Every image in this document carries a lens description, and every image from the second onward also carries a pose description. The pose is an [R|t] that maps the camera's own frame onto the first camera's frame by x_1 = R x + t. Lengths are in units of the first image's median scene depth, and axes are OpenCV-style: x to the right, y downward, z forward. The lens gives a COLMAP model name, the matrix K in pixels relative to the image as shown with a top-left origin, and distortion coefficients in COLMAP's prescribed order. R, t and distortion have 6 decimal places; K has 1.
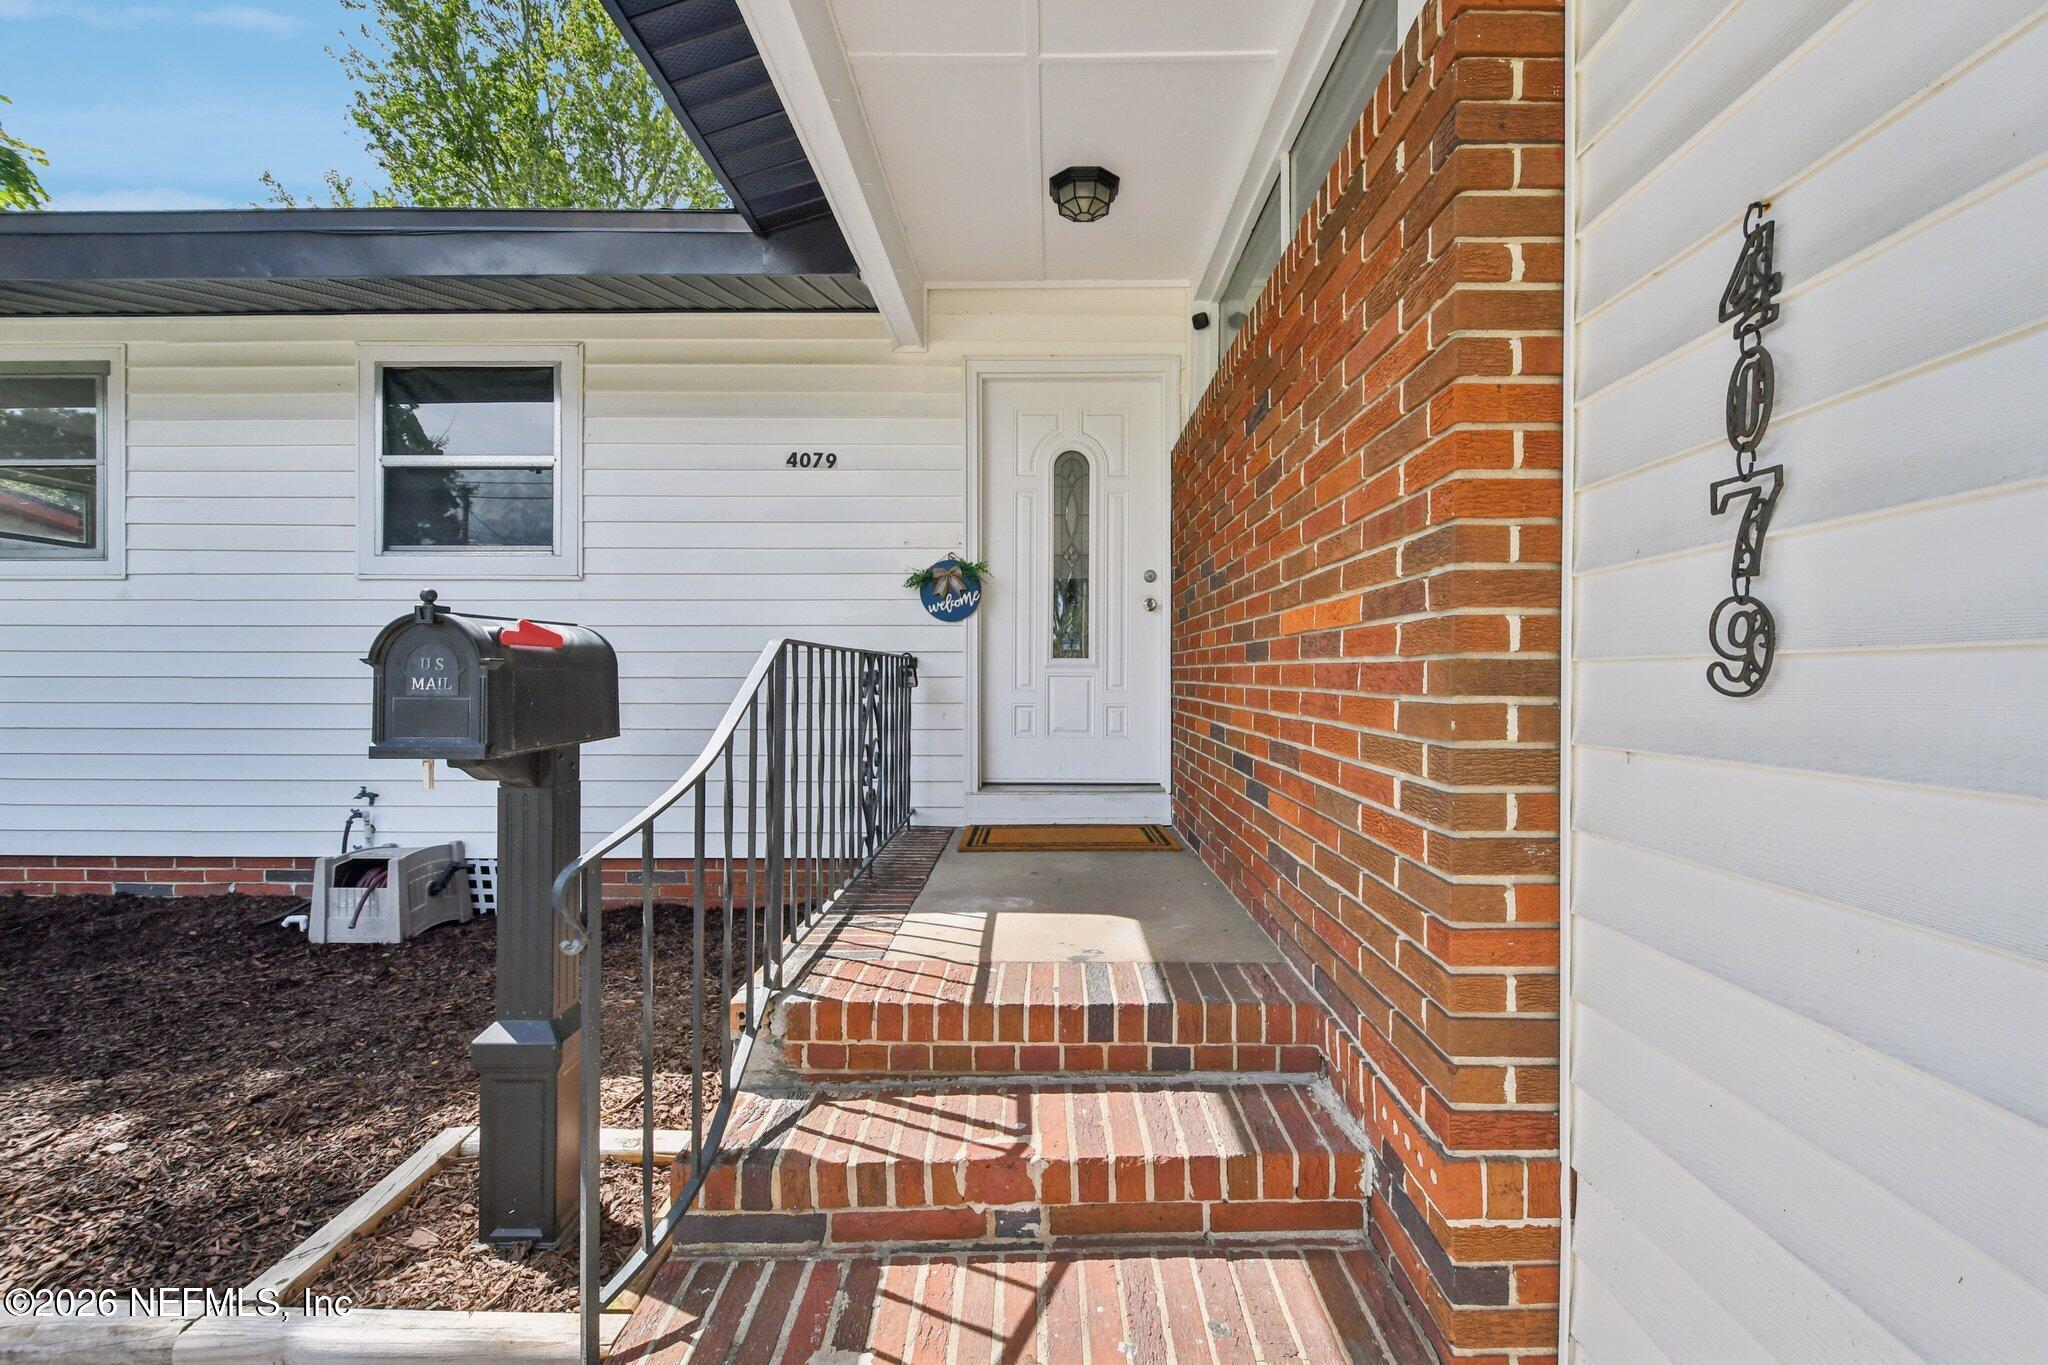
lens RADIAL K [[896.9, 0, 1035.0], [0, 896.9, 679.2], [0, 0, 1]] dist [0.004821, 0.000376]
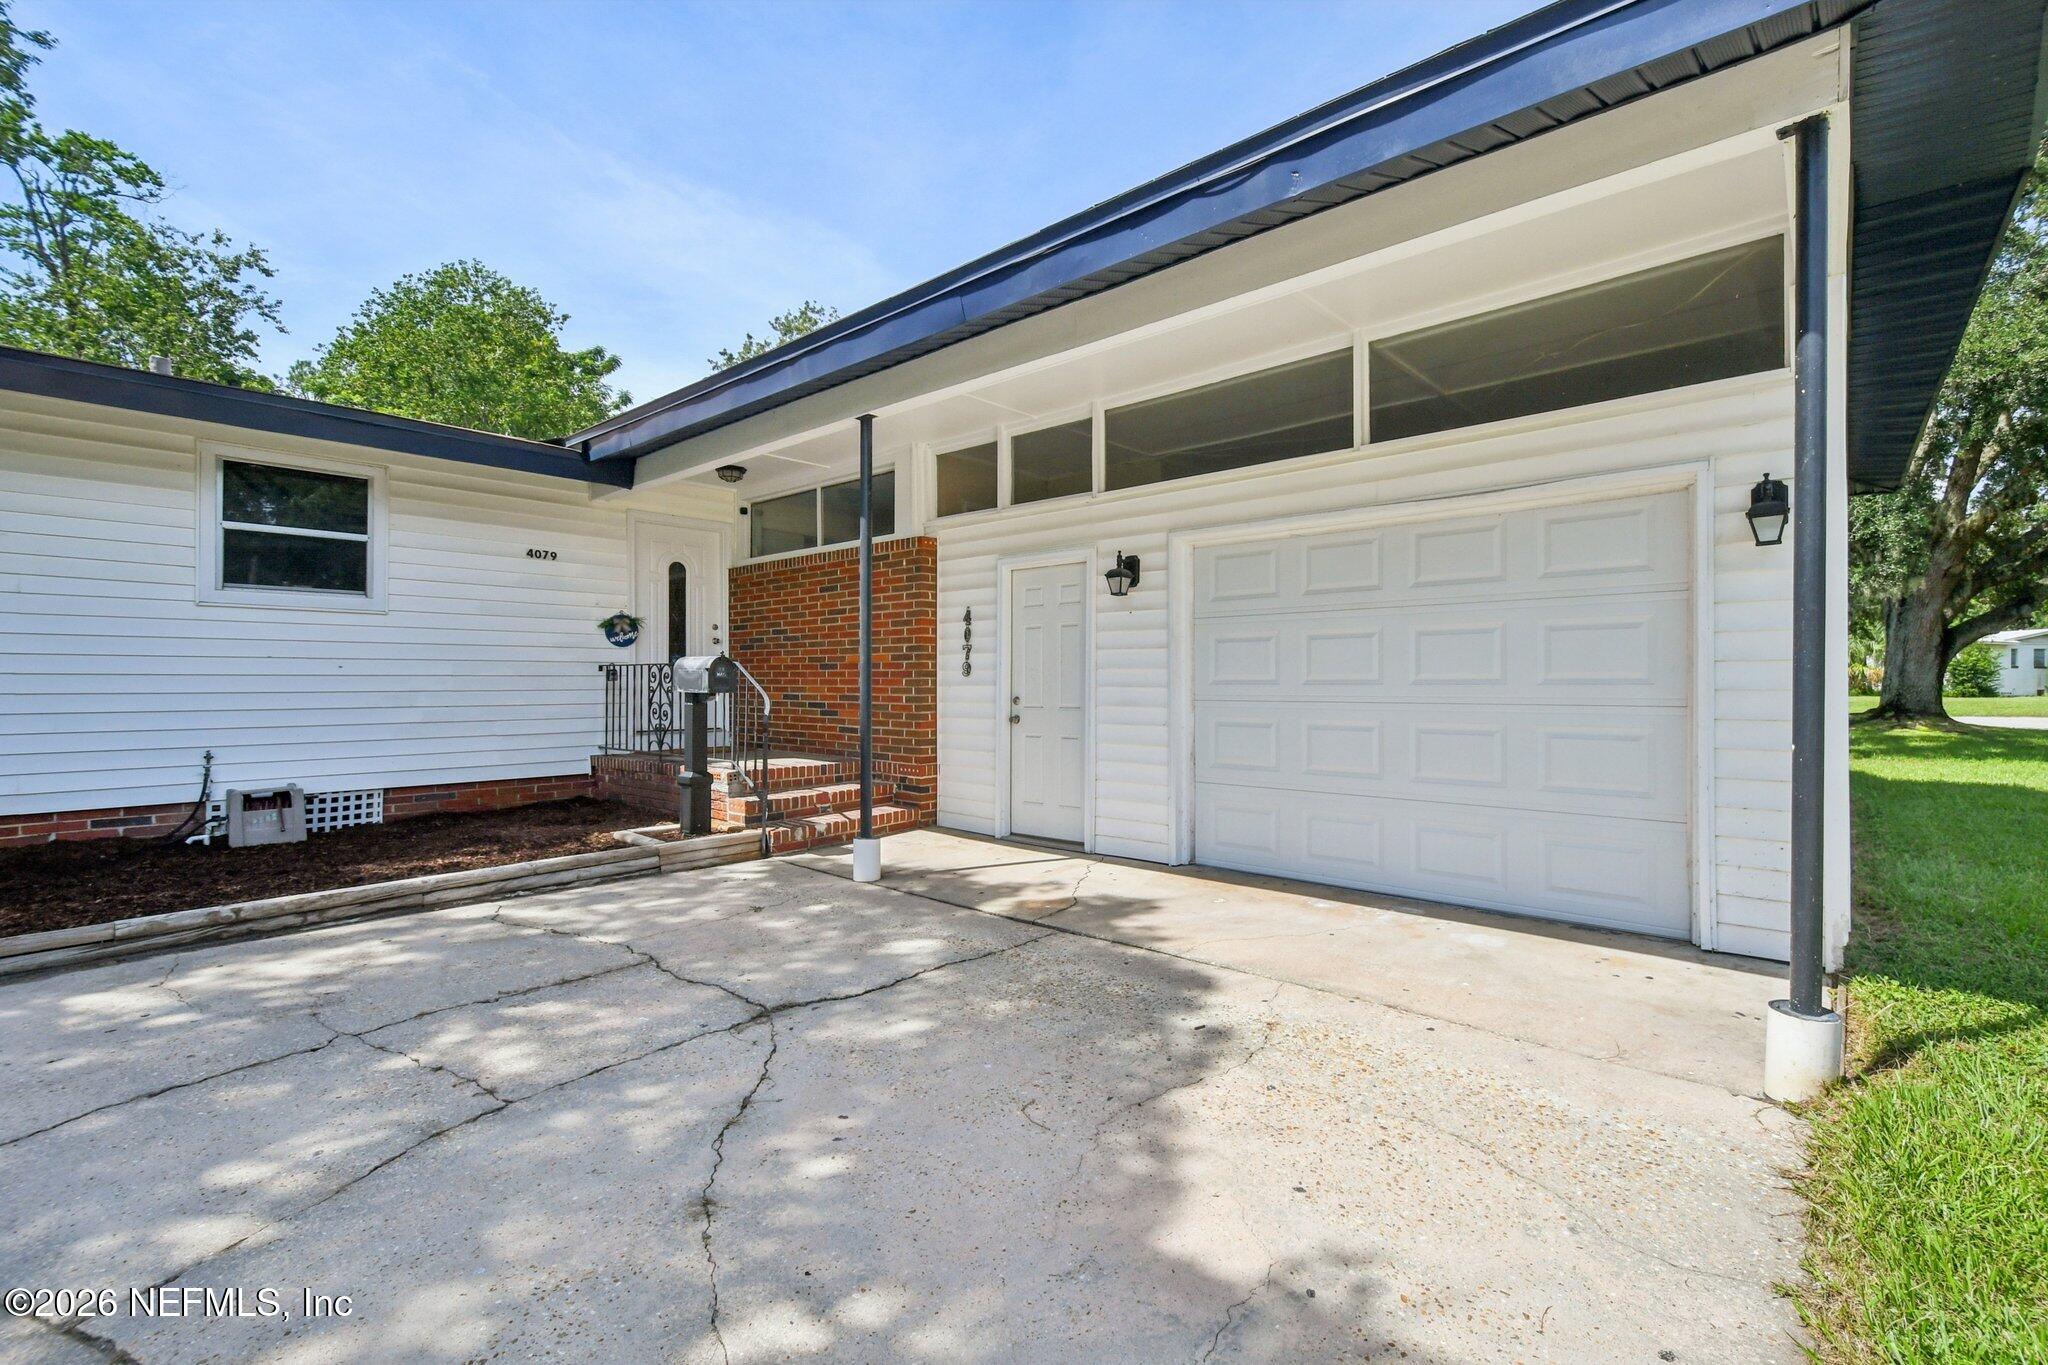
lens RADIAL K [[896.9, 0, 1030.2], [0, 896.9, 682.2], [0, 0, 1]] dist [0.004821, 0.000376]
pose [[0.667678, -0.001423, 0.744449, -0.940869], [0.004404, 0.999988, -0.002038, 0.018840], [-0.744437, 0.004639, 0.667677, -0.928220]]
